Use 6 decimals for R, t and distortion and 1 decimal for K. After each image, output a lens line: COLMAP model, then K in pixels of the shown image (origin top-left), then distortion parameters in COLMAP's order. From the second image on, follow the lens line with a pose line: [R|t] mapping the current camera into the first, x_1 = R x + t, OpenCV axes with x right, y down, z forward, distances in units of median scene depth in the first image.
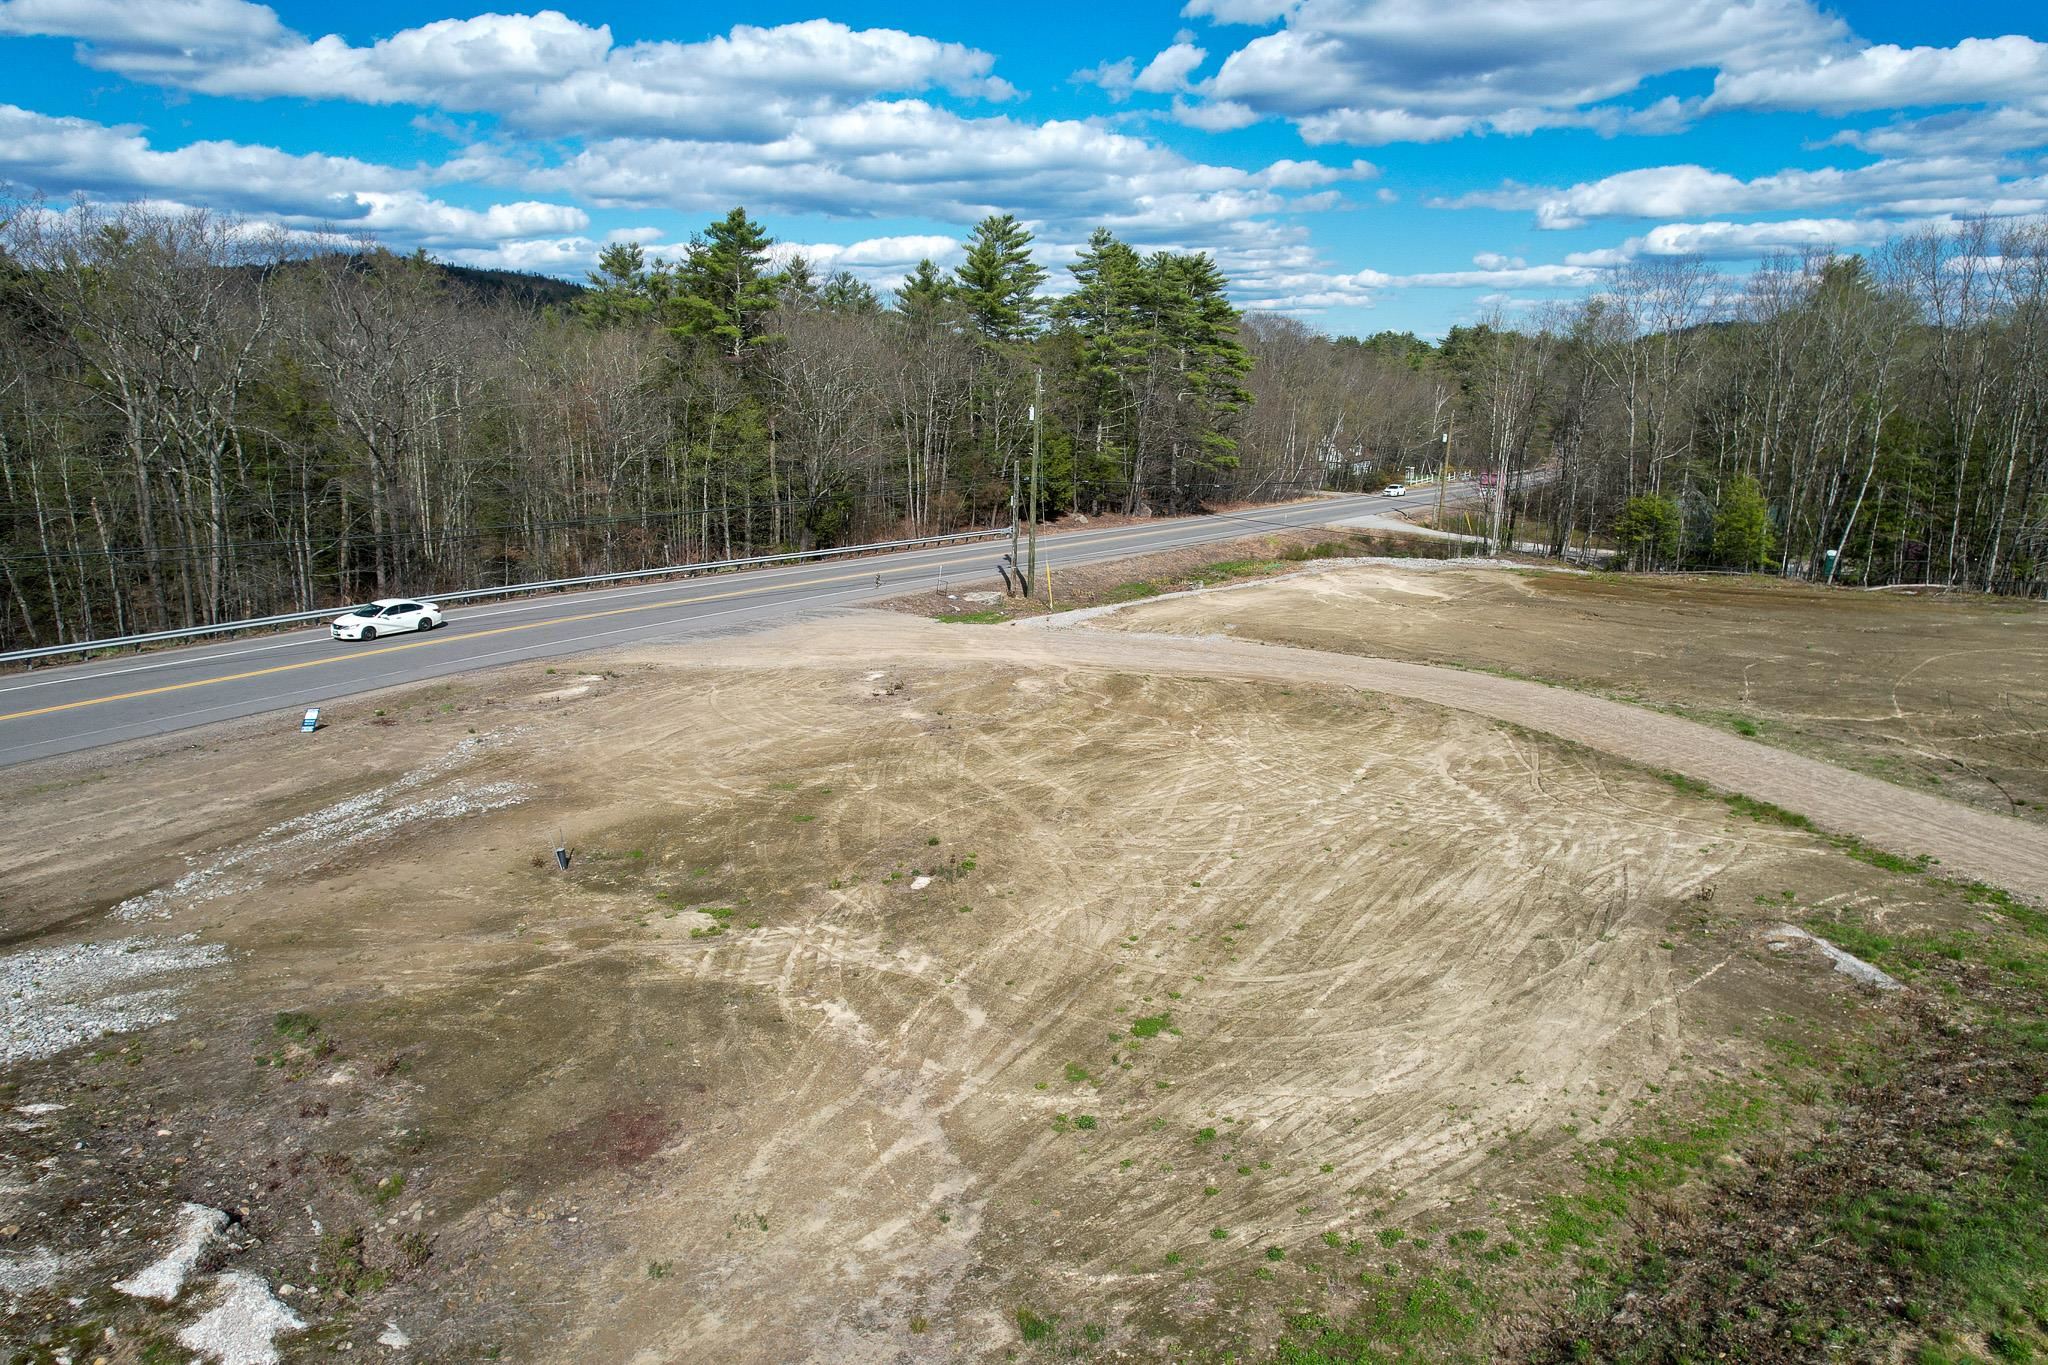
lens RADIAL K [[1305.5, 0, 1033.4], [0, 1305.5, 690.8], [0, 0, 1]] dist [-0.066783, 0.050878]
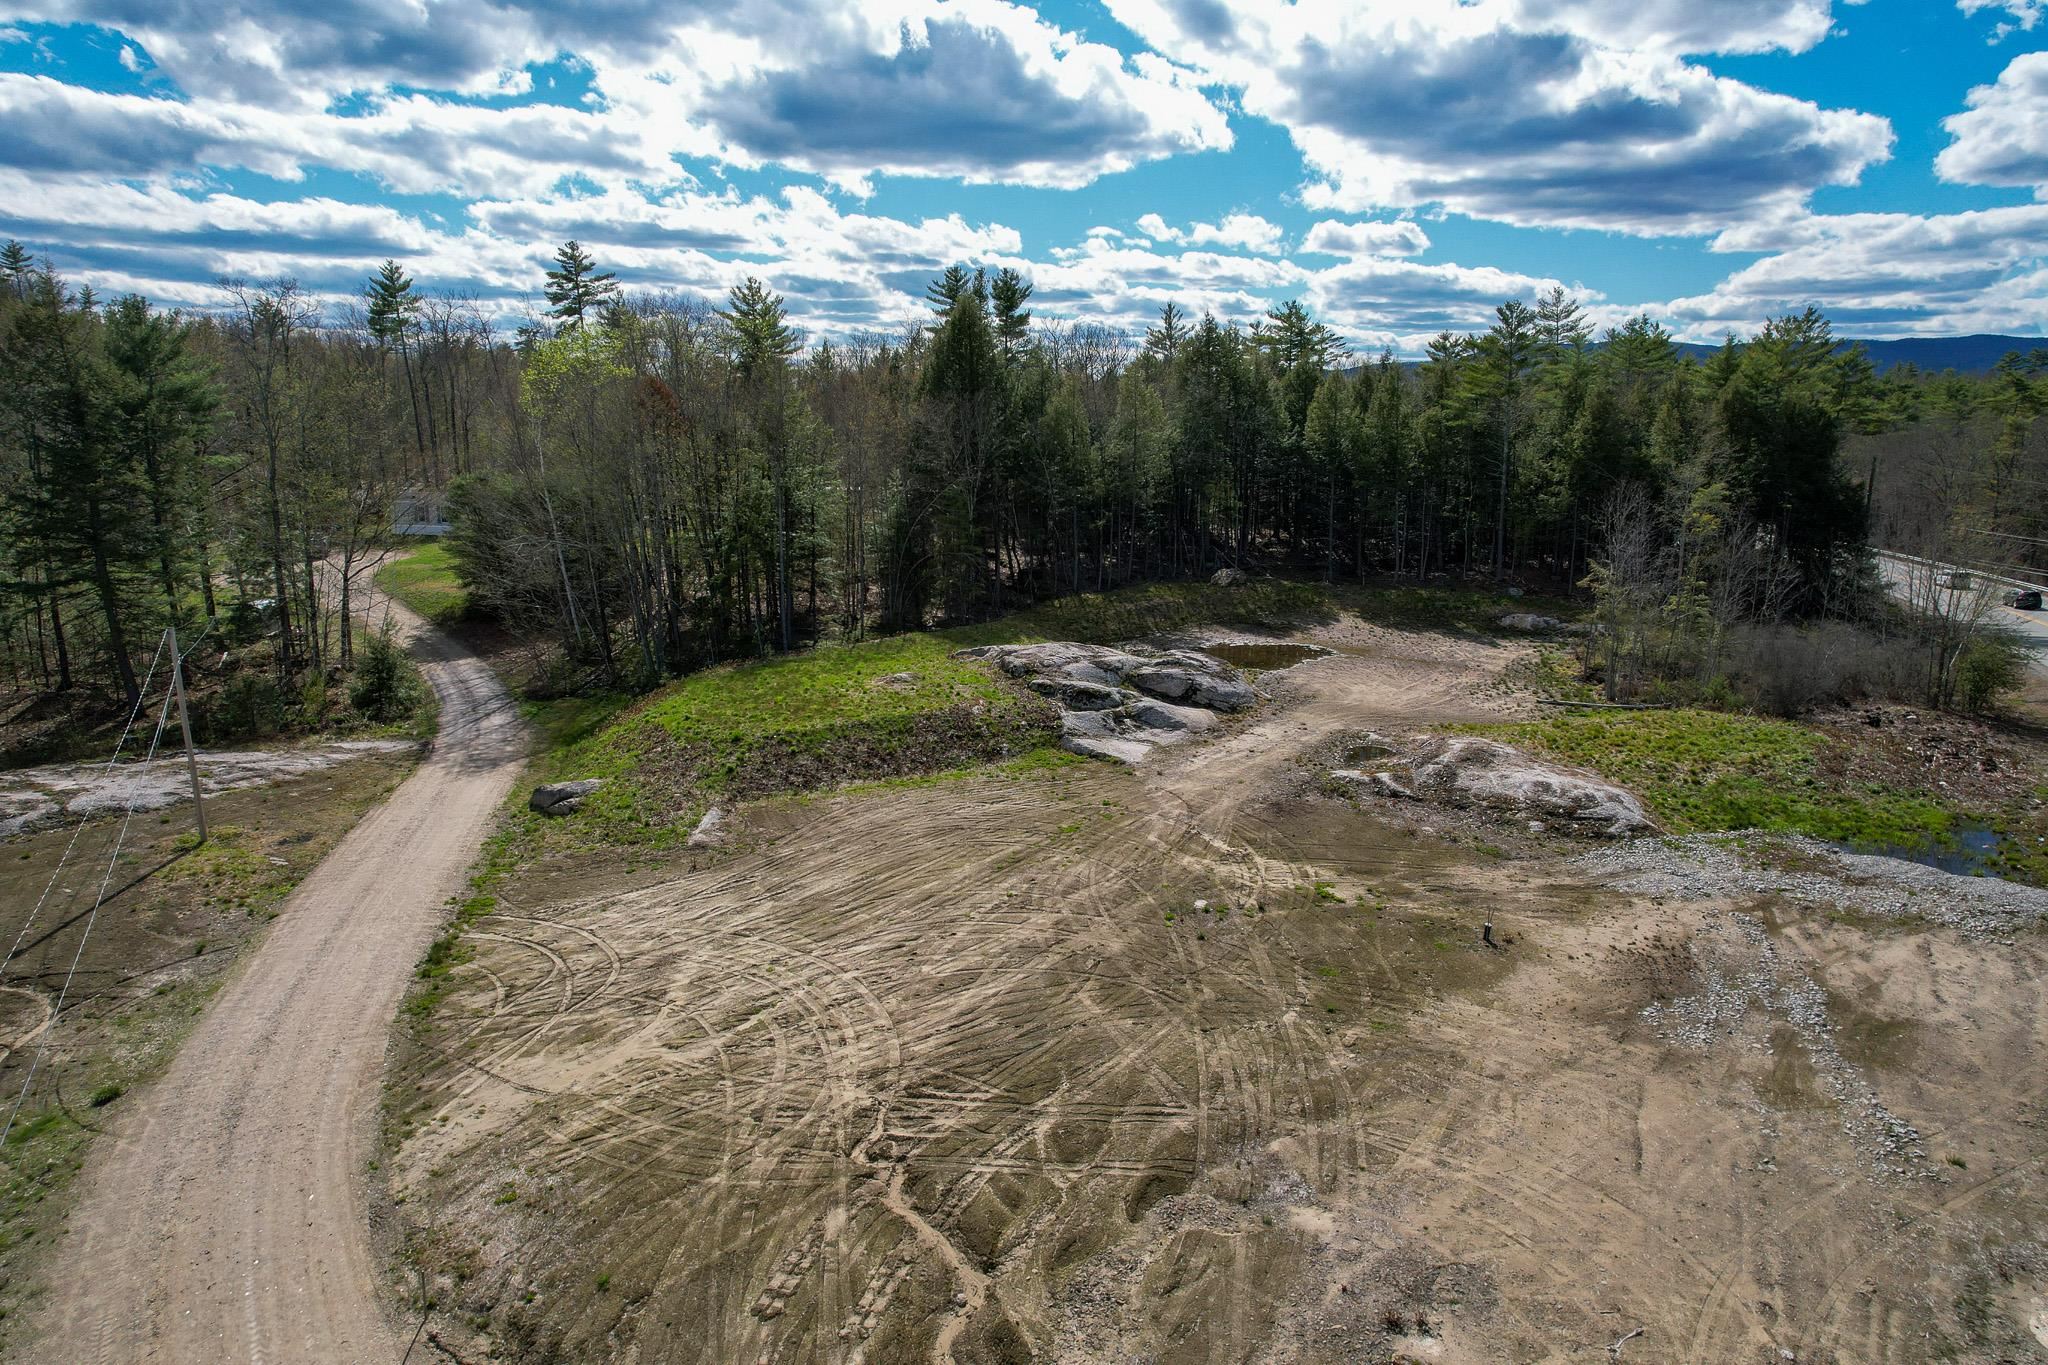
lens RADIAL K [[1305.5, 0, 1027.0], [0, 1305.5, 720.3], [0, 0, 1]] dist [-0.066783, 0.050878]
pose [[-0.996161, -0.025358, 0.083793, -0.008264], [0.016546, 0.885349, 0.464633, -0.529633], [-0.085968, 0.464236, -0.881530, 1.658107]]
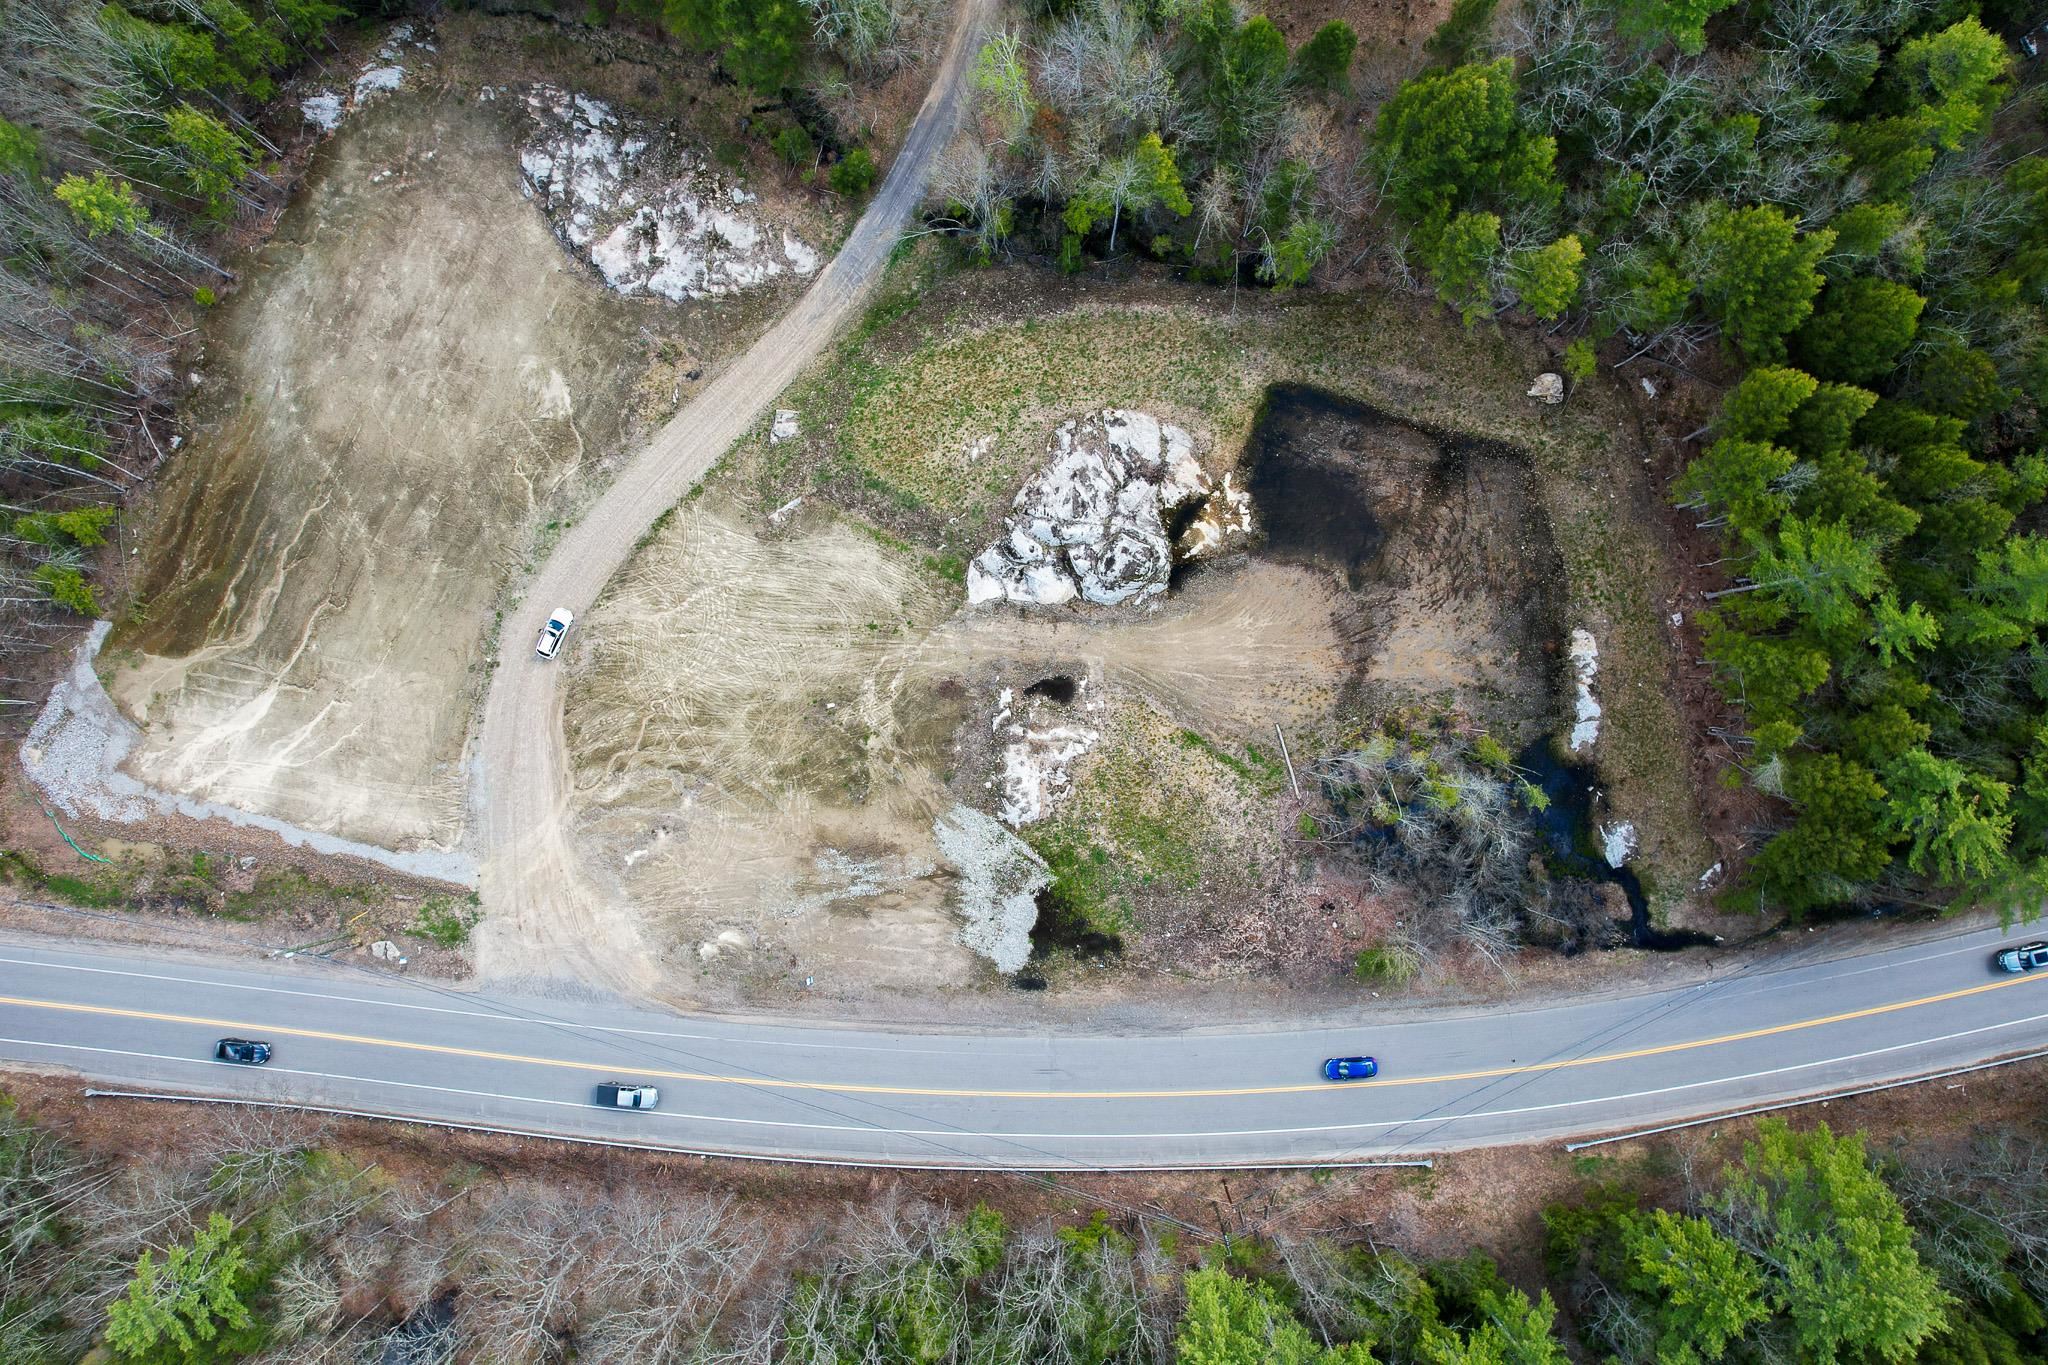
lens RADIAL K [[1305.5, 0, 1022.0], [0, 1305.5, 684.1], [0, 0, 1]] dist [-0.066783, 0.050878]
pose [[-0.469337, -0.882980, 0.008338, -0.259961], [0.224730, -0.110310, 0.968157, -2.784858], [-0.853943, 0.456265, 0.250205, -0.427545]]
